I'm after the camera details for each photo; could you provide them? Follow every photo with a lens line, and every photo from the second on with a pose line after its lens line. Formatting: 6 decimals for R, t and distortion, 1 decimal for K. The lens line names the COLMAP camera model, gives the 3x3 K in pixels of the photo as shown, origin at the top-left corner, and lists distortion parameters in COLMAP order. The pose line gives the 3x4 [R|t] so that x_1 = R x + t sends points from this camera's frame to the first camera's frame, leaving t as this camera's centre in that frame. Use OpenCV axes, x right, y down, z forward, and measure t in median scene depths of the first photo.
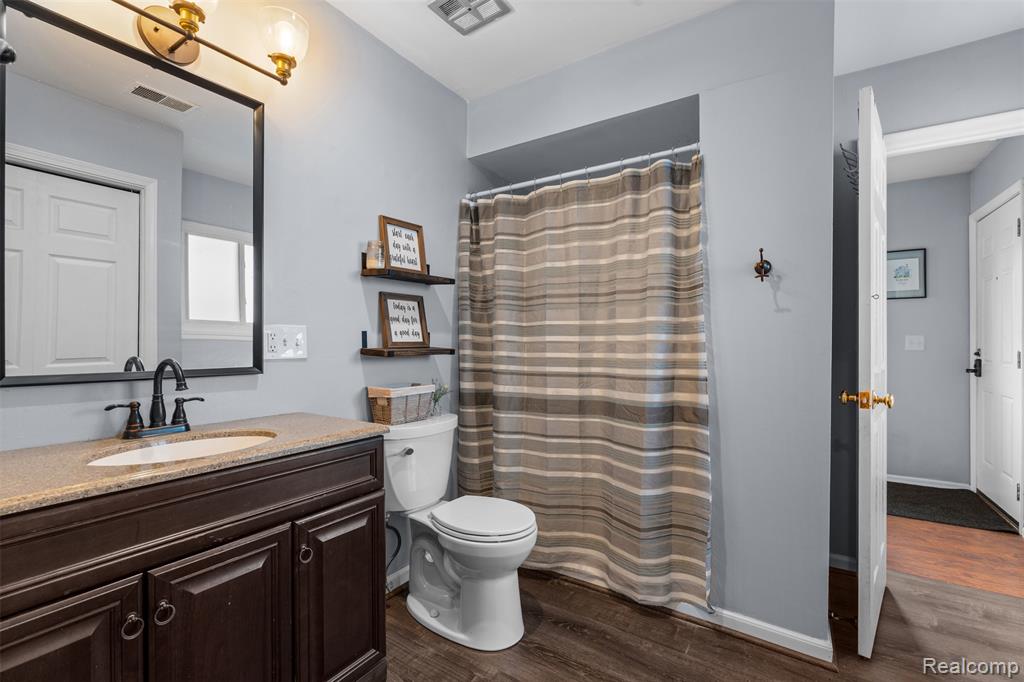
lens RADIAL K [[448.7, 0, 512.3], [0, 448.7, 337.7], [0, 0, 1]] dist [-0.007483, 0.001596]
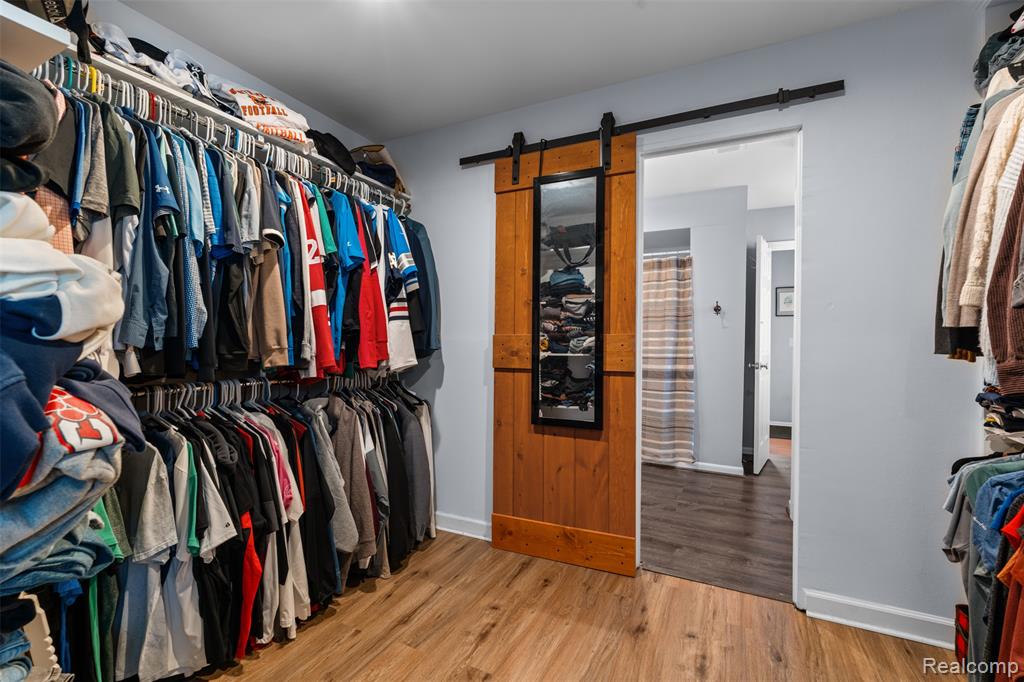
lens RADIAL K [[448.7, 0, 512.4], [0, 448.7, 343.9], [0, 0, 1]] dist [-0.007483, 0.001596]
pose [[0.990032, 0.005078, 0.140753, -0.723213], [-0.006720, 0.999915, 0.011195, 0.004078], [-0.140684, -0.012029, 0.989981, -1.016006]]
